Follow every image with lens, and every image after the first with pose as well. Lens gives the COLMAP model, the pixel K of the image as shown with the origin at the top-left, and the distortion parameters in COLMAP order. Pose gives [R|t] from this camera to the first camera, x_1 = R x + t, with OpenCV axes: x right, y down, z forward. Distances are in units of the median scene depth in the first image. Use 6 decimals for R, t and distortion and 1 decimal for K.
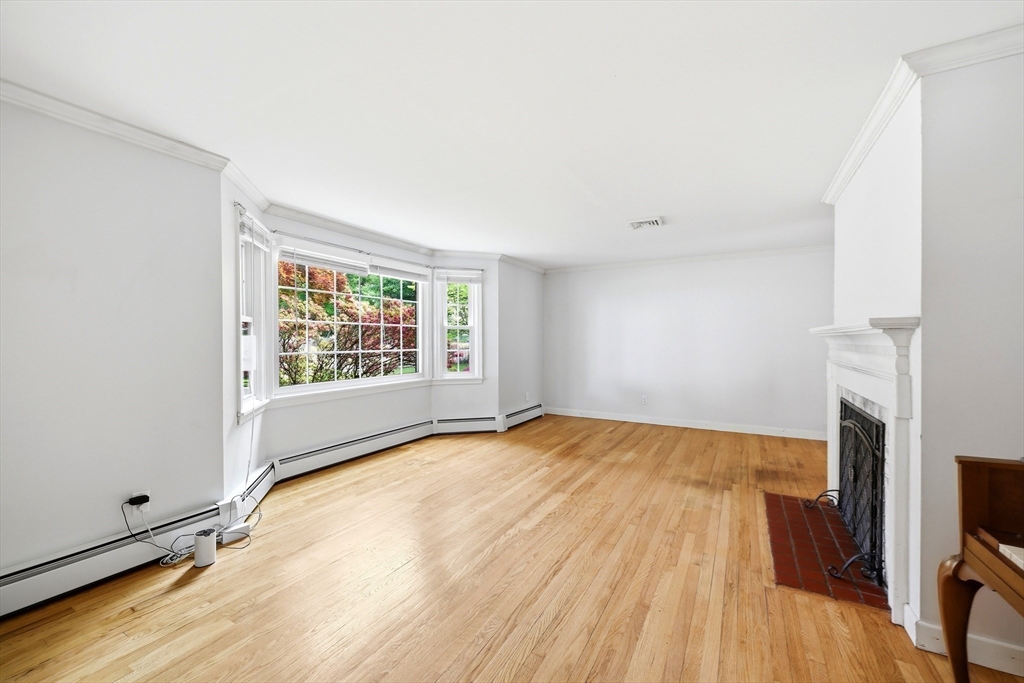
lens RADIAL K [[414.5, 0, 510.0], [0, 414.5, 341.3], [0, 0, 1]] dist [-0.000603, -0.000128]
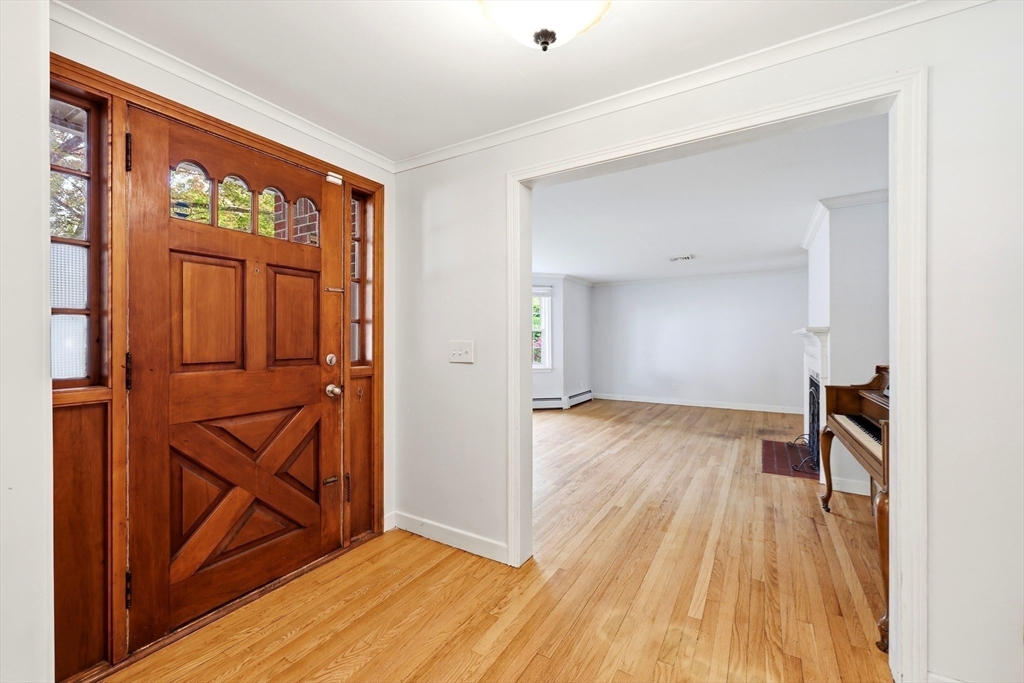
lens RADIAL K [[414.5, 0, 510.4], [0, 414.5, 339.7], [0, 0, 1]] dist [-0.000603, -0.000128]
pose [[0.999440, -0.001655, -0.033416, -0.230846], [0.001519, 0.999990, -0.004103, 0.004496], [0.033423, 0.004050, 0.999433, -0.494233]]
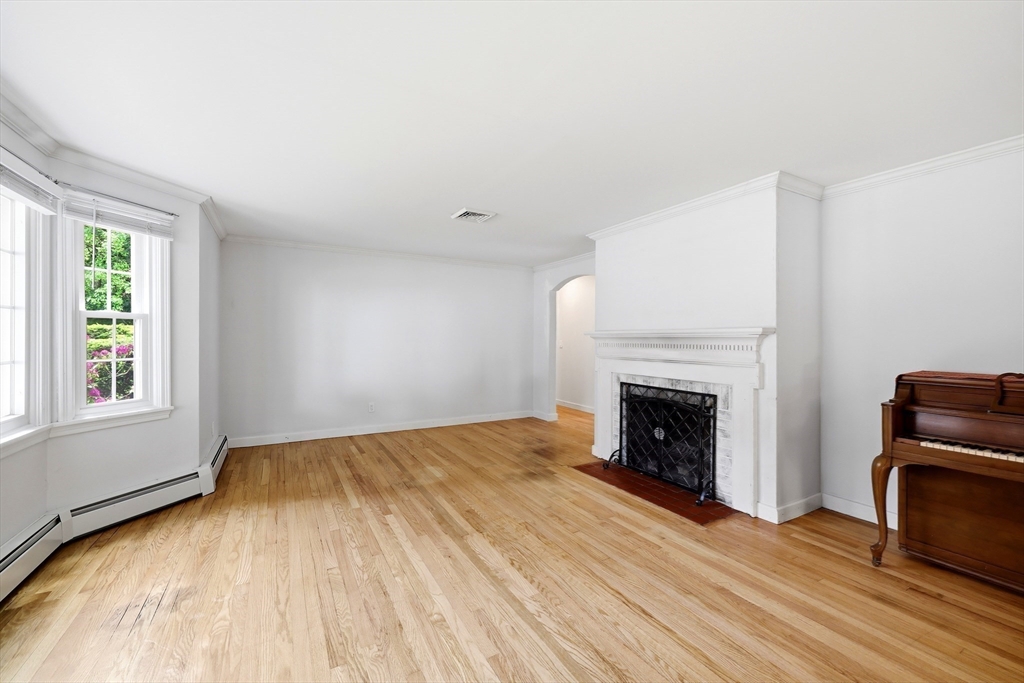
lens RADIAL K [[414.5, 0, 512.0], [0, 414.5, 338.1], [0, 0, 1]] dist [-0.000603, -0.000128]
pose [[0.515926, 0.002605, 0.856629, -0.462201], [-0.000169, 0.999996, -0.002939, -0.005541], [-0.856633, 0.001372, 0.515924, 0.478029]]
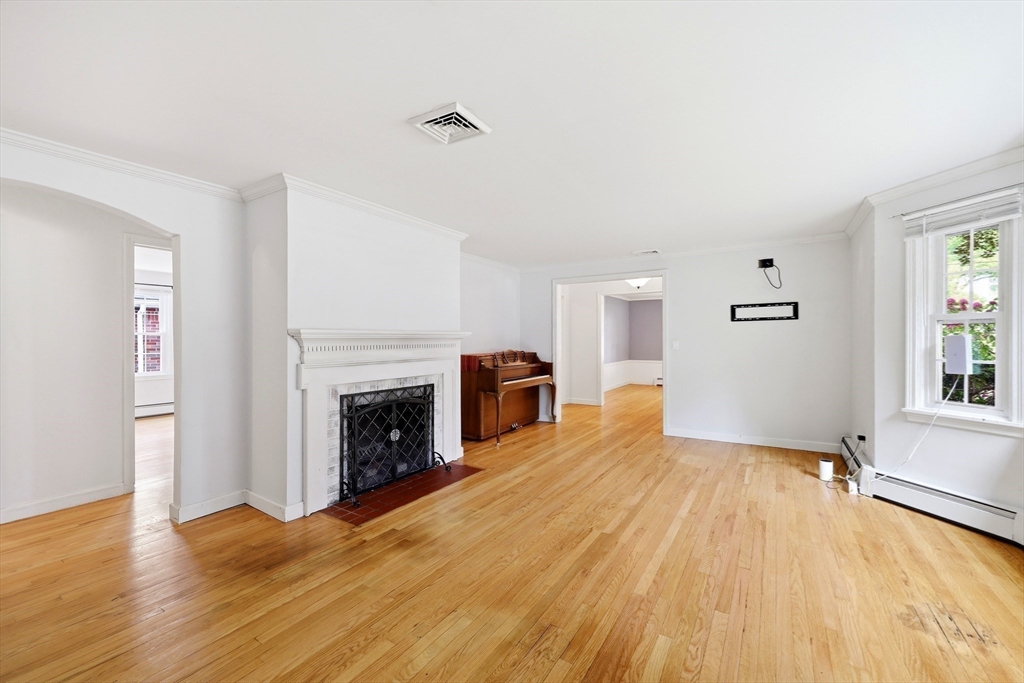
lens RADIAL K [[414.5, 0, 512.6], [0, 414.5, 341.2], [0, 0, 1]] dist [-0.000603, -0.000128]
pose [[-0.998655, 0.004706, 0.051633, 0.235938], [0.005183, 0.999945, 0.009096, -0.010597], [-0.051588, 0.009351, -0.998625, 1.648526]]
